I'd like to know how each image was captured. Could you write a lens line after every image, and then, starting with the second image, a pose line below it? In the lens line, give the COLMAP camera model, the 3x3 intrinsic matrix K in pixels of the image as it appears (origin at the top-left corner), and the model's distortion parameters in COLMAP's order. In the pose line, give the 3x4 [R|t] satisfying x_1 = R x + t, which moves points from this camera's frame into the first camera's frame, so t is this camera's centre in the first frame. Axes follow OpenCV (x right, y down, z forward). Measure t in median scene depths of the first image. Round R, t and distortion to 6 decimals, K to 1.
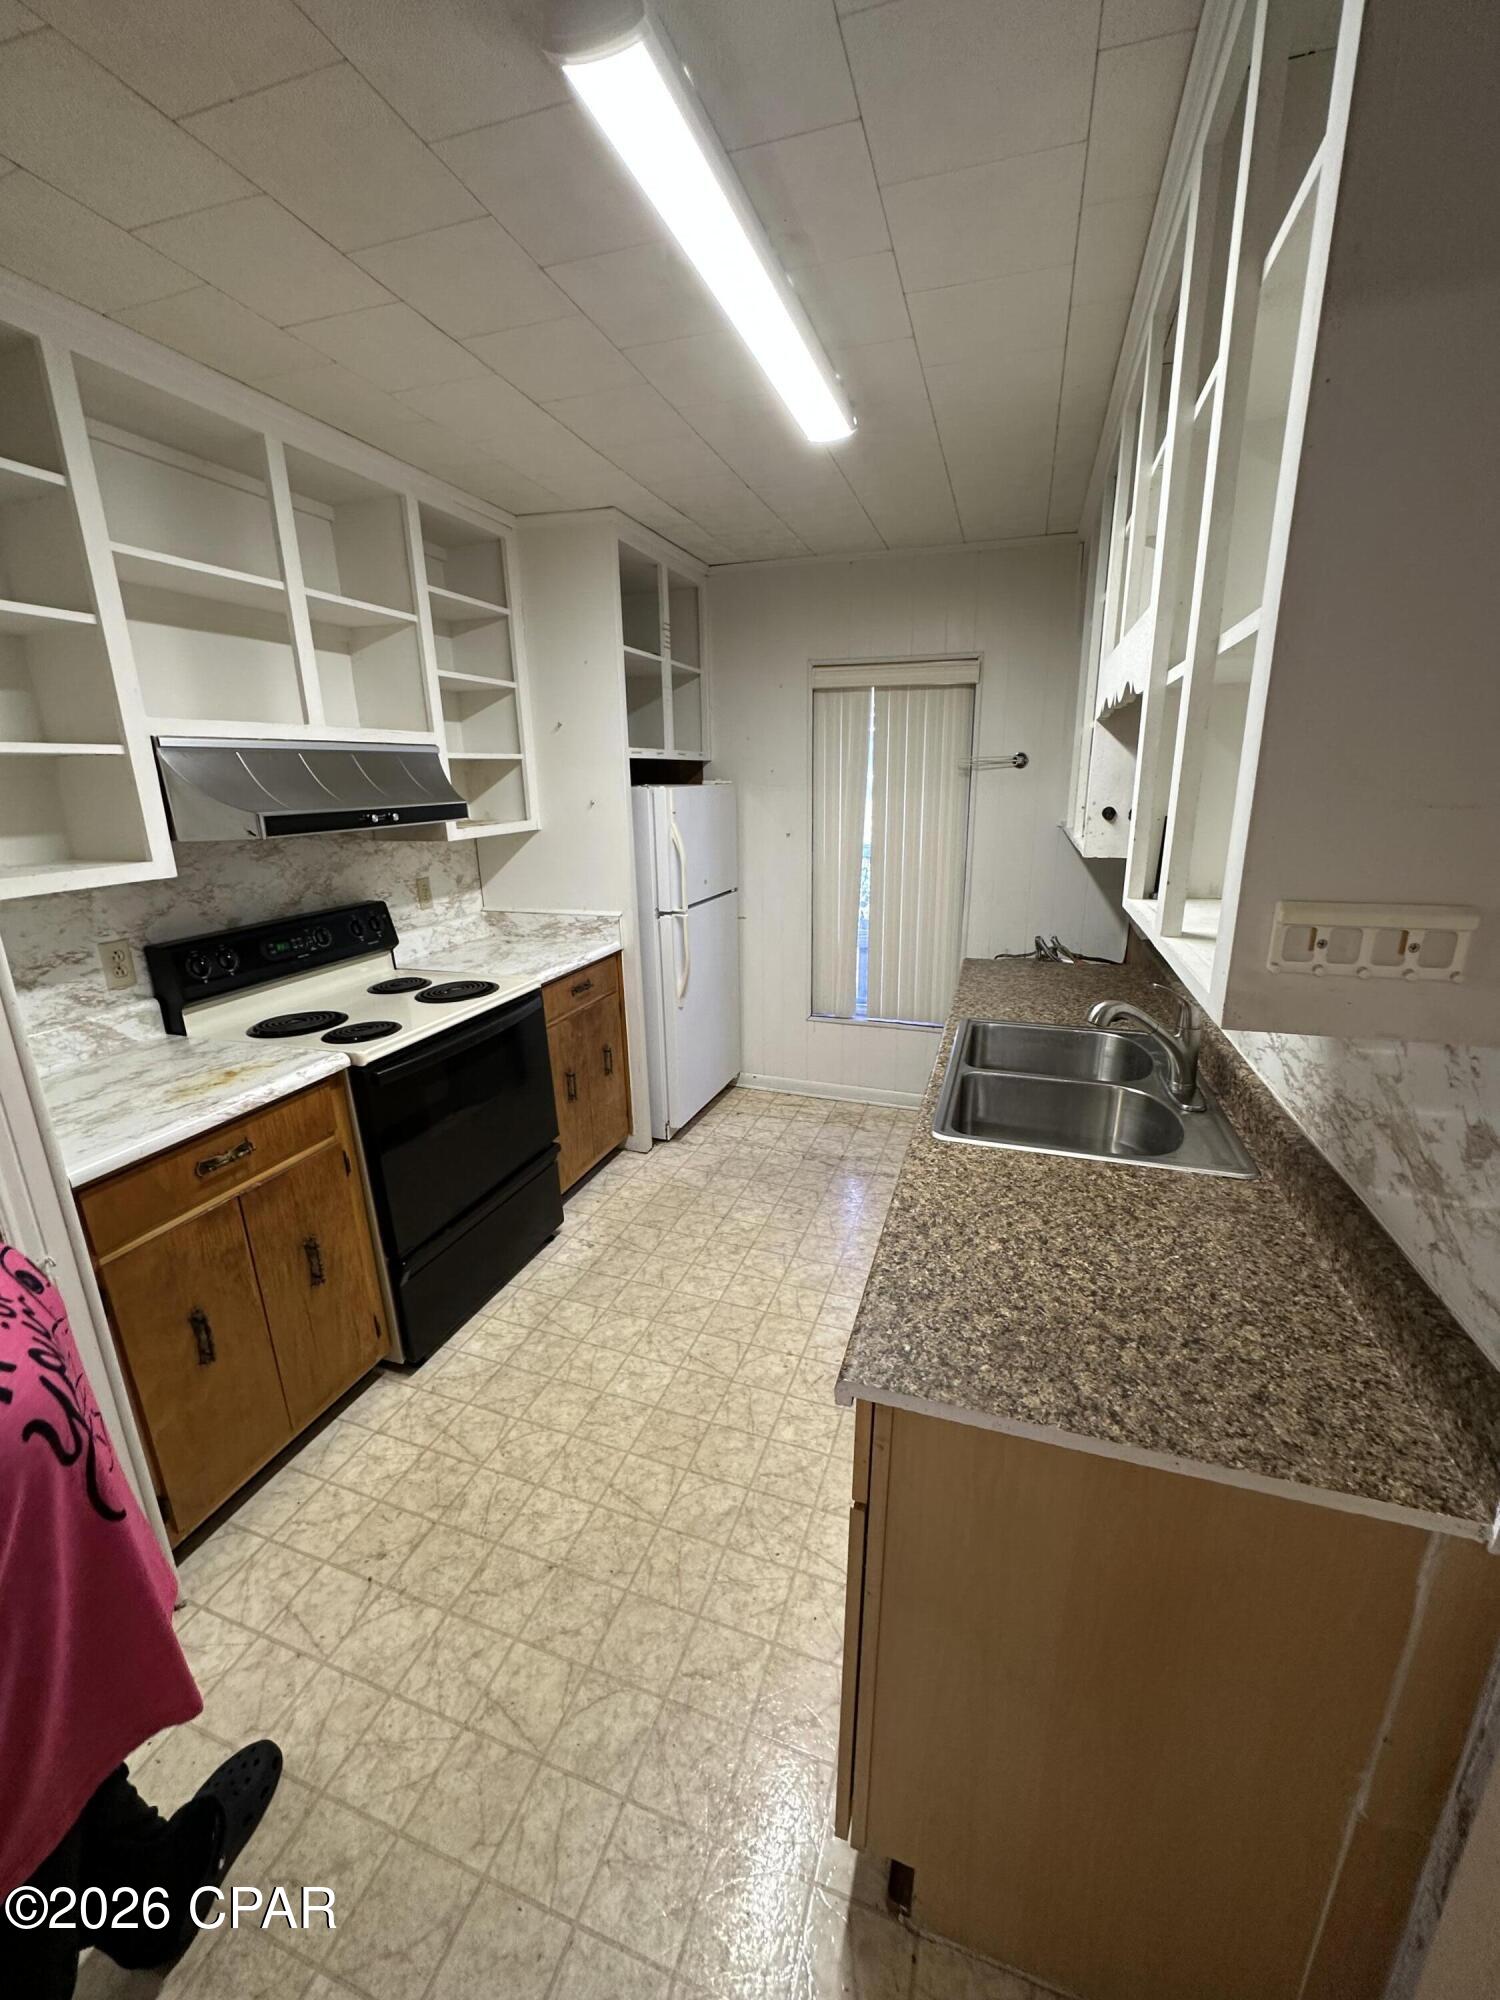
lens RADIAL K [[805.0, 0, 744.0], [0, 805.0, 1005.9], [0, 0, 1]] dist [-0.003899, 0.001172]
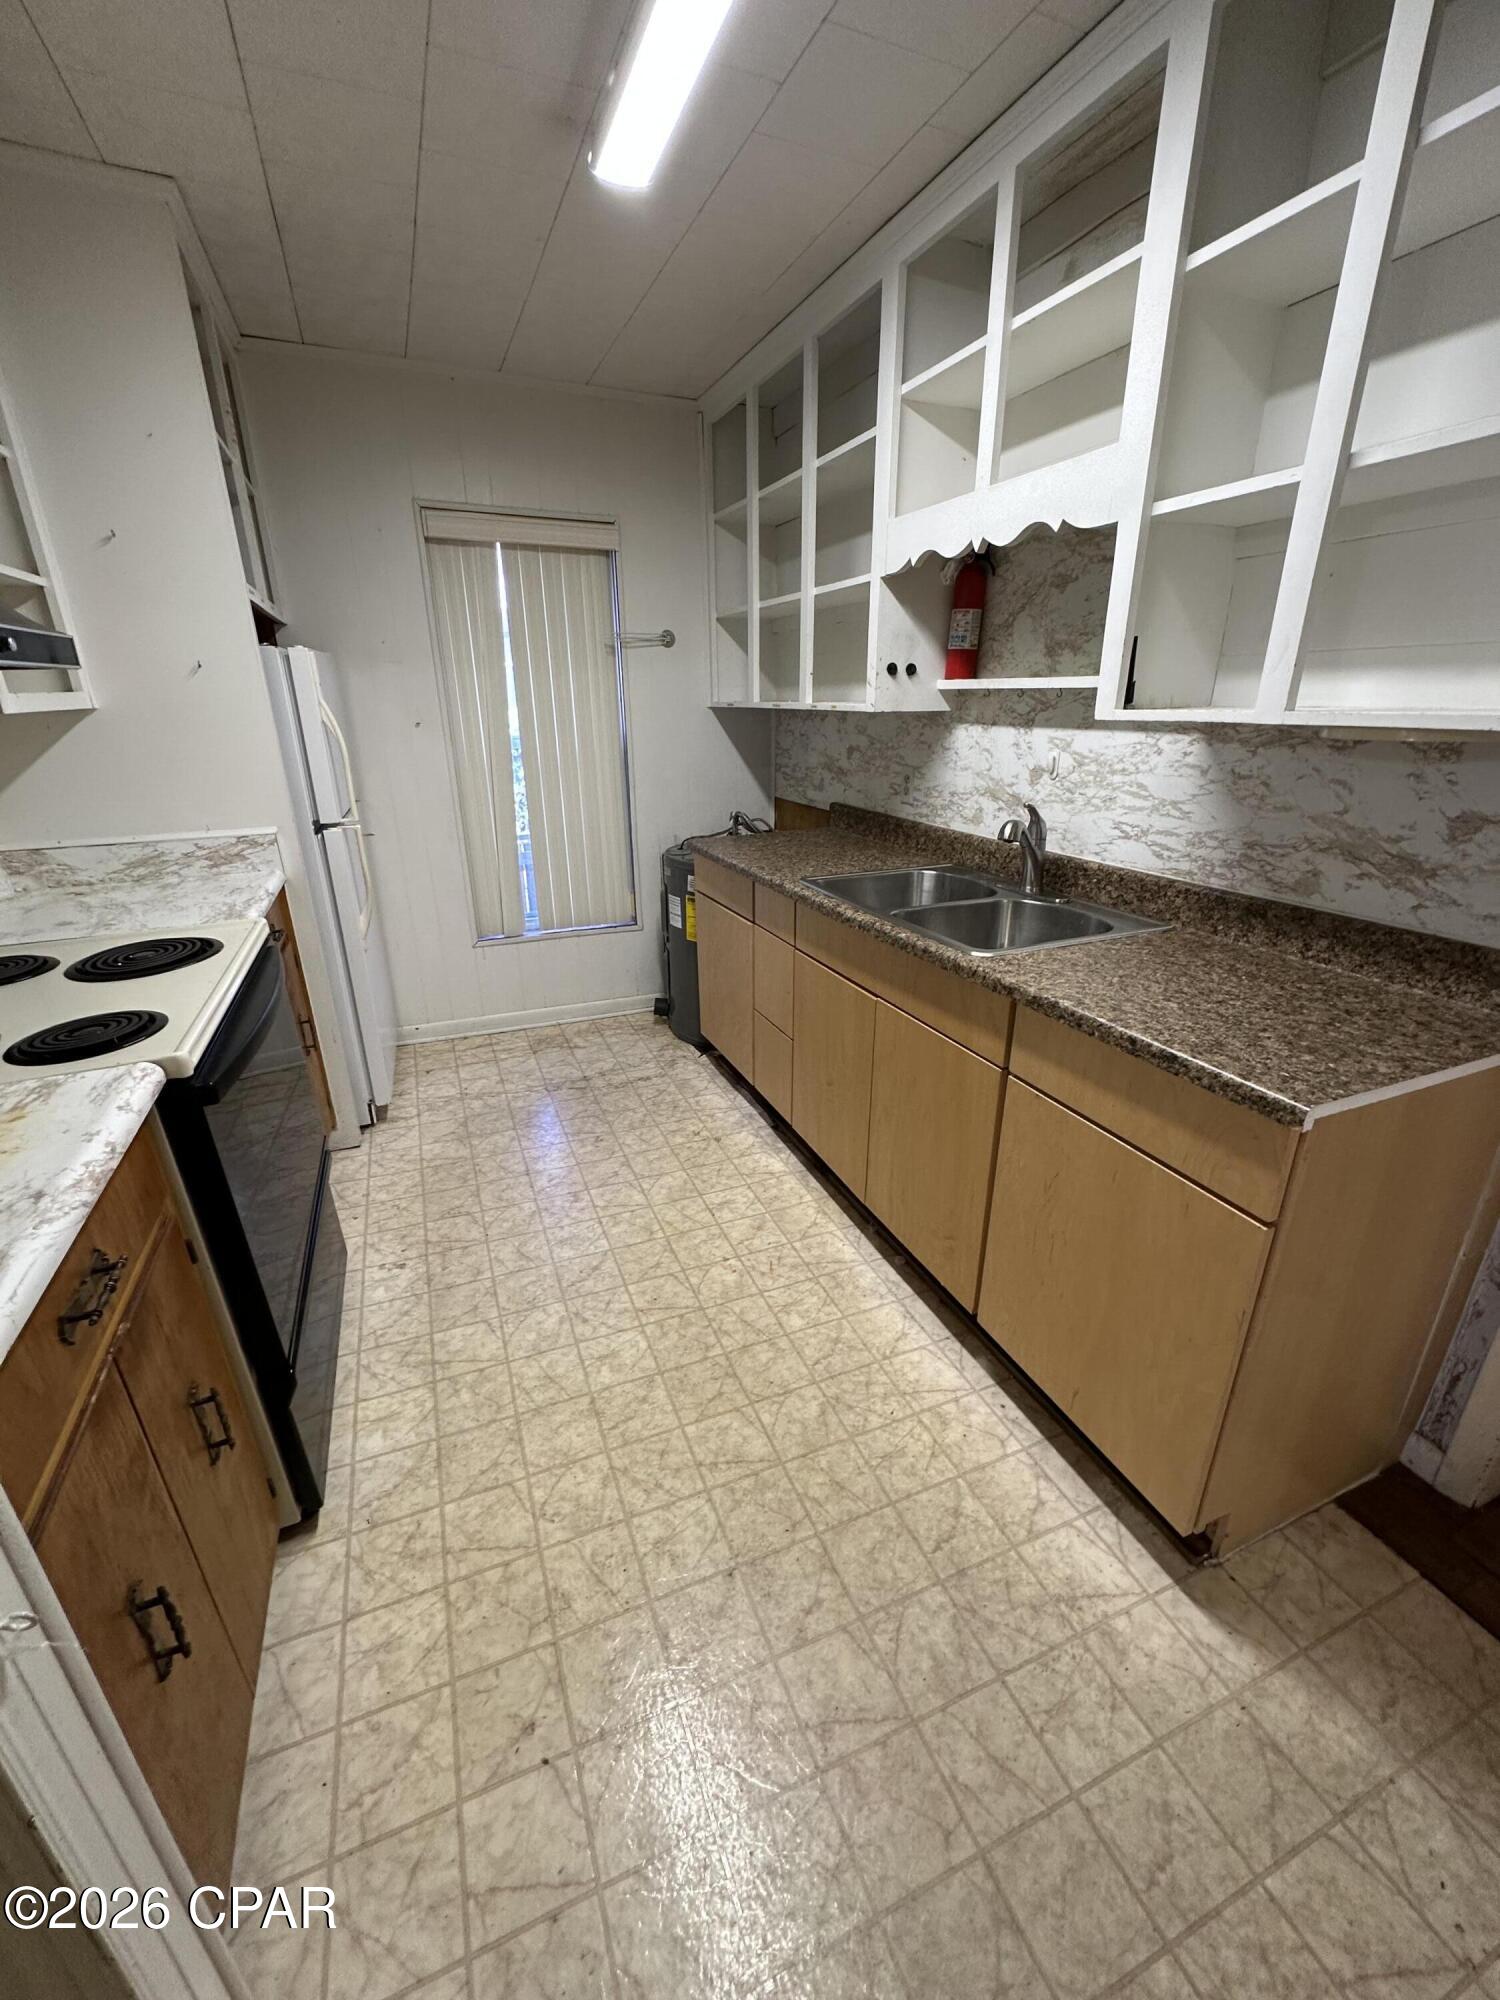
lens RADIAL K [[805.0, 0, 758.1], [0, 805.0, 1004.2], [0, 0, 1]] dist [-0.003899, 0.001172]
pose [[0.746431, -0.231451, 0.623916, -0.517741], [0.180280, 0.972838, 0.145208, 0.014864], [-0.640578, 0.004092, 0.767882, 0.301661]]
